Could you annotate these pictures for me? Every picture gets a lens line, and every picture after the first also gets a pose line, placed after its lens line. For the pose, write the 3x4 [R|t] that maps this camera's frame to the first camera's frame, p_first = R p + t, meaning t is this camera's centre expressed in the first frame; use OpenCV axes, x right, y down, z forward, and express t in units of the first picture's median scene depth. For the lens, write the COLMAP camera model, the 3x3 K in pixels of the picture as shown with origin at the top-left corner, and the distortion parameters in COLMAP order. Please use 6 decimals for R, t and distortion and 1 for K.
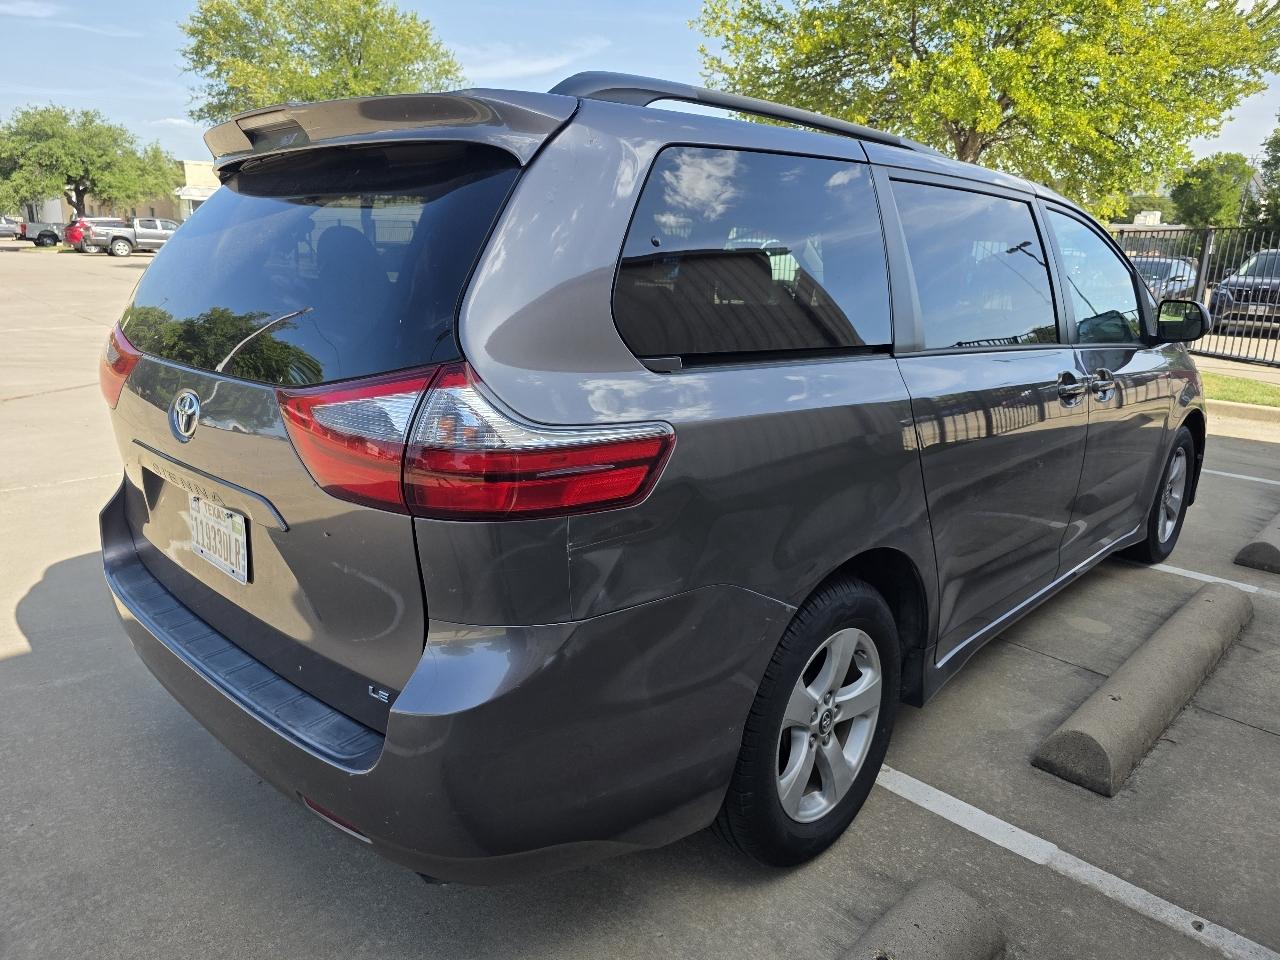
lens RADIAL K [[873.7, 0, 636.4], [0, 873.7, 471.0], [0, 0, 1]] dist [0.049480, -0.046727]
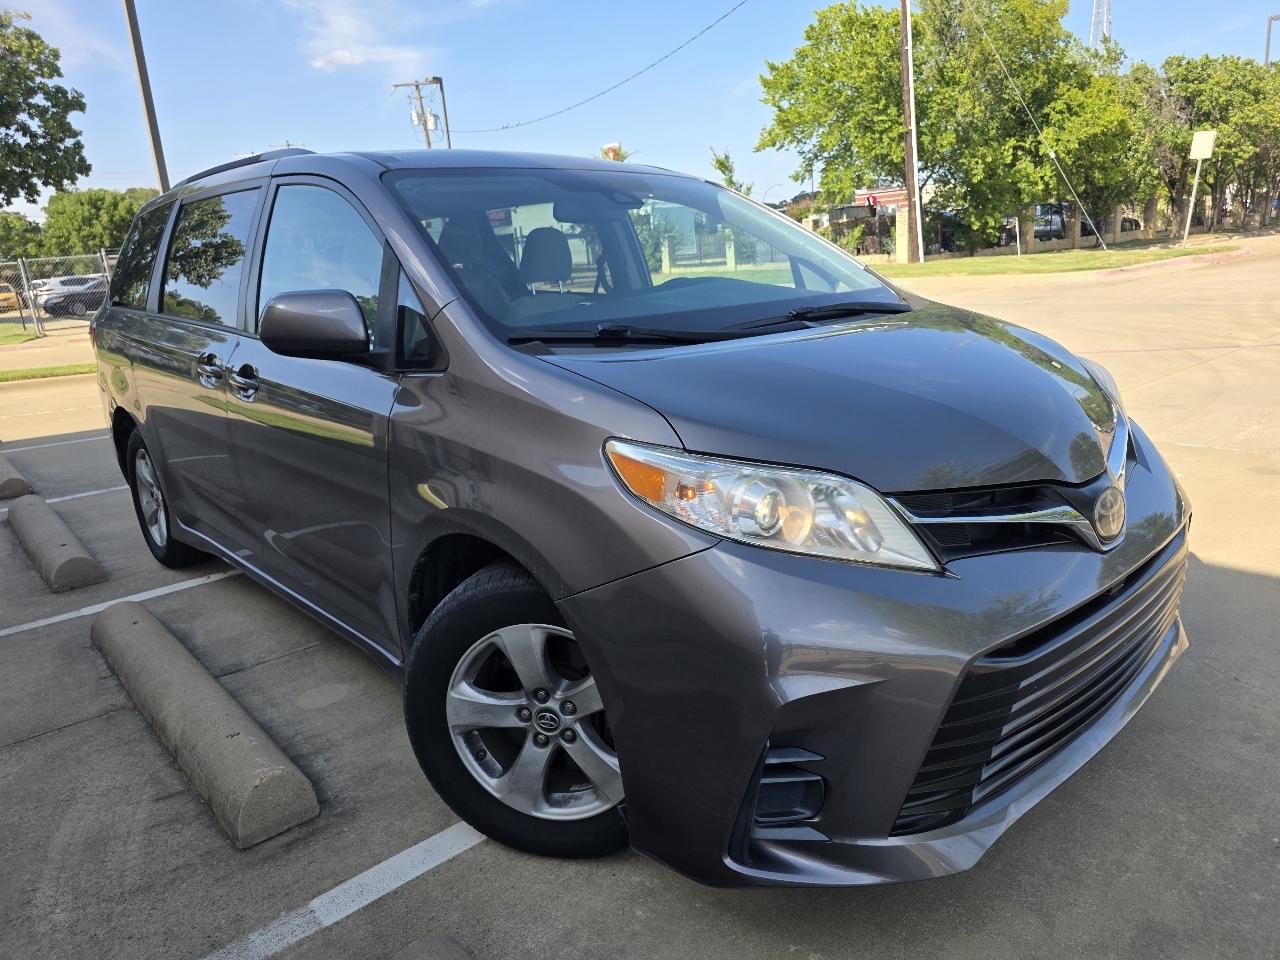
lens RADIAL K [[895.8, 0, 654.0], [0, 895.8, 456.0], [0, 0, 1]] dist [0.057837, -0.059168]
pose [[-0.082761, 0.201084, -0.976072, 0.146561], [-0.189450, 0.958397, 0.213506, -0.031632], [0.978396, 0.202586, -0.041222, 0.151228]]
